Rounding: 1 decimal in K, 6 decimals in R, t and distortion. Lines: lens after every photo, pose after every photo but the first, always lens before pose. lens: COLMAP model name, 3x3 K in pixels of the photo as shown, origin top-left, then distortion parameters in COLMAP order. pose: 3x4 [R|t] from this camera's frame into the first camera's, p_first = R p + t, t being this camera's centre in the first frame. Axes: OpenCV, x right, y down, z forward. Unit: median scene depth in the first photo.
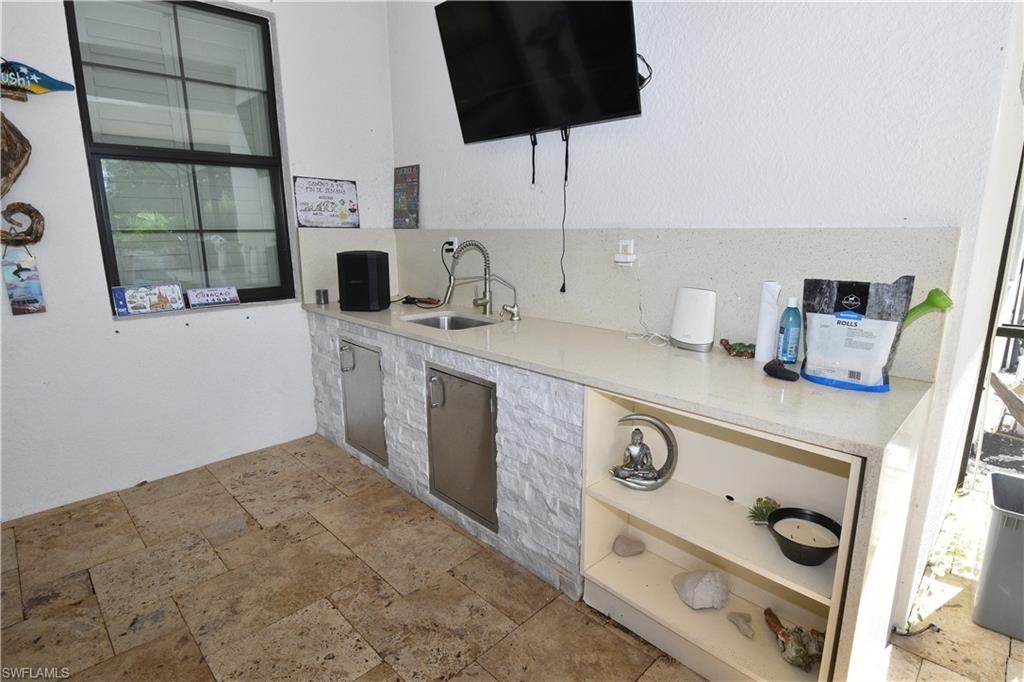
lens RADIAL K [[526.7, 0, 509.9], [0, 526.7, 339.2], [0, 0, 1]] dist [0.001630, -0.007182]
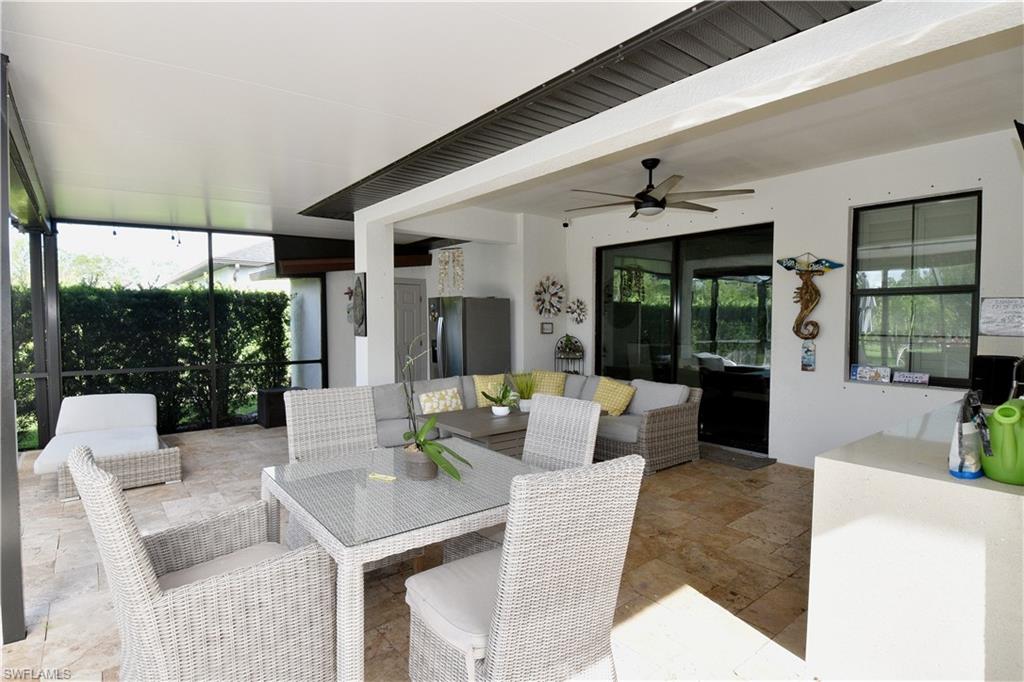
lens RADIAL K [[526.7, 0, 520.1], [0, 526.7, 341.1], [0, 0, 1]] dist [0.001630, -0.007182]
pose [[-0.081014, 0.042348, -0.995813, 1.230921], [-0.213325, 0.975209, 0.058827, -0.040933], [0.973616, 0.217198, -0.069972, -0.016244]]
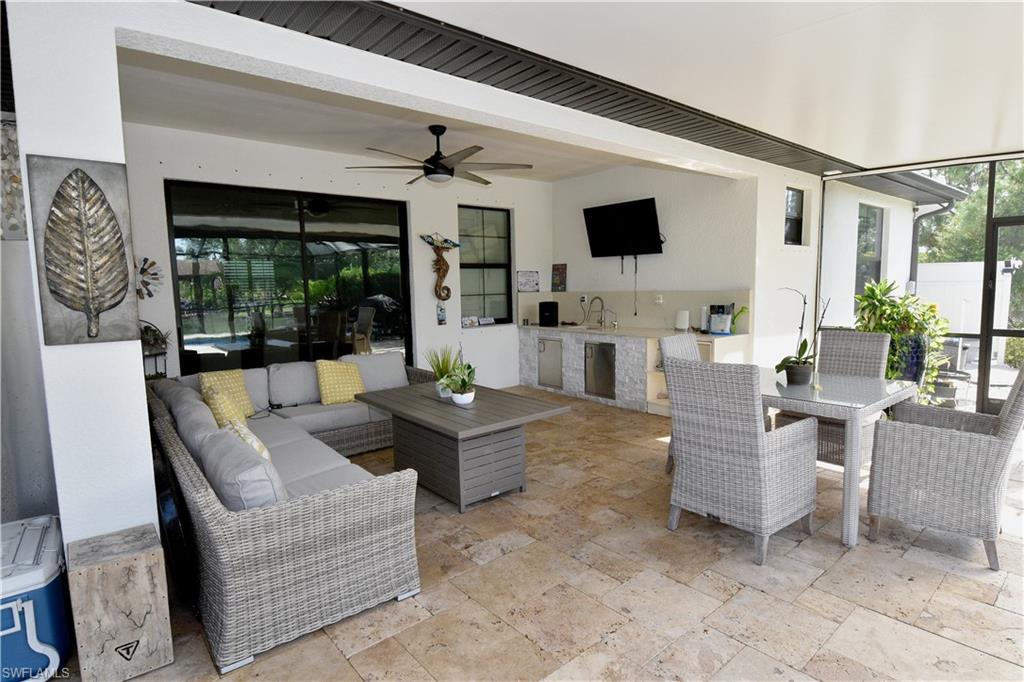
lens RADIAL K [[526.7, 0, 518.5], [0, 526.7, 340.7], [0, 0, 1]] dist [0.001630, -0.007182]
pose [[0.997491, -0.011978, -0.069773, -0.299592], [0.004646, 0.994533, -0.104321, 0.309569], [0.070641, 0.103735, 0.992093, -1.633791]]
